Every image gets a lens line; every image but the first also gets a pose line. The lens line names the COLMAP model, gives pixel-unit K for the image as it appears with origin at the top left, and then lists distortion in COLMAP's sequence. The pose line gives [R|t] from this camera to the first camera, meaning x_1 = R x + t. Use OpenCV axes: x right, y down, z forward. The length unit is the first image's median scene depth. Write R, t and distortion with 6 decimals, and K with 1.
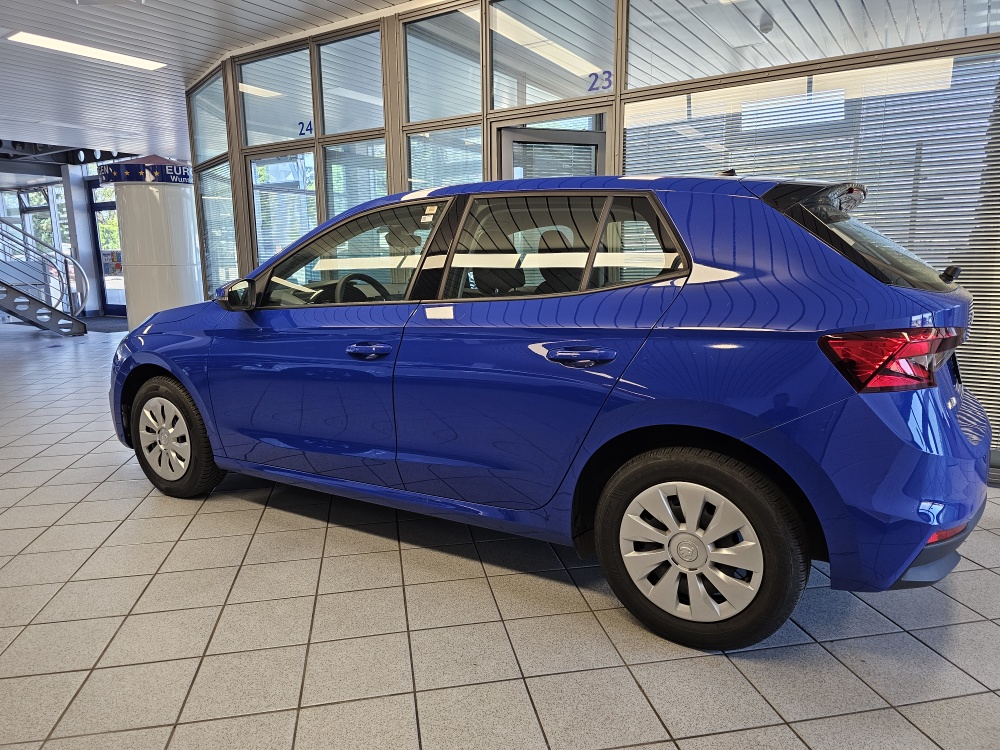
lens RADIAL K [[671.2, 0, 504.0], [0, 671.2, 371.5], [0, 0, 1]] dist [0.050888, -0.051091]
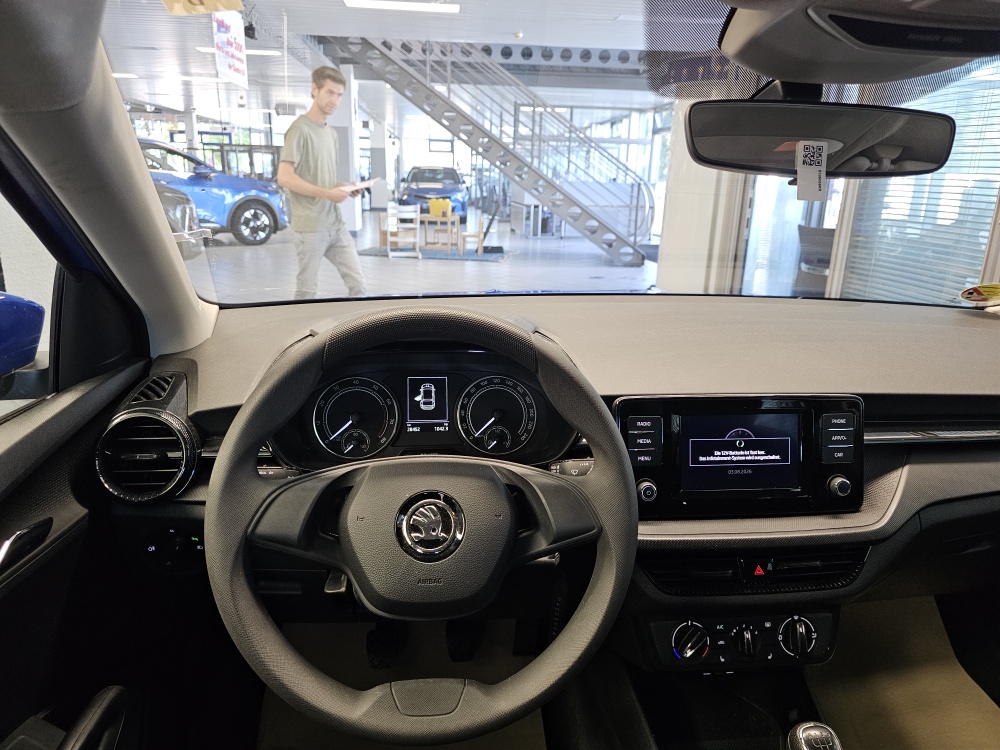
lens RADIAL K [[671.2, 0, 501.0], [0, 671.2, 367.9], [0, 0, 1]] dist [0.050888, -0.051091]
pose [[0.614649, 0.243037, -0.750426, -0.019279], [-0.167051, 0.969878, 0.177285, -0.064966], [0.770909, 0.016392, 0.636734, 0.345795]]
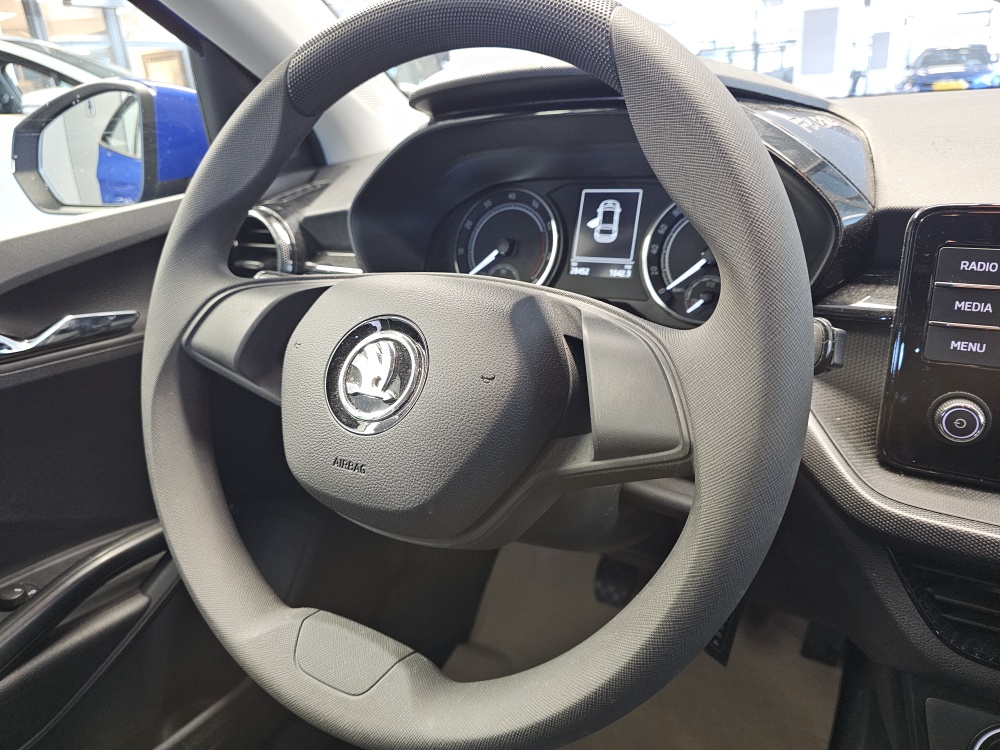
lens RADIAL K [[671.2, 0, 505.1], [0, 671.2, 374.6], [0, 0, 1]] dist [0.050888, -0.051091]
pose [[0.013993, 0.385580, -0.922568, -0.036671], [-0.098004, 0.918745, 0.382495, -0.050589], [0.995088, 0.085063, 0.050645, 0.392023]]
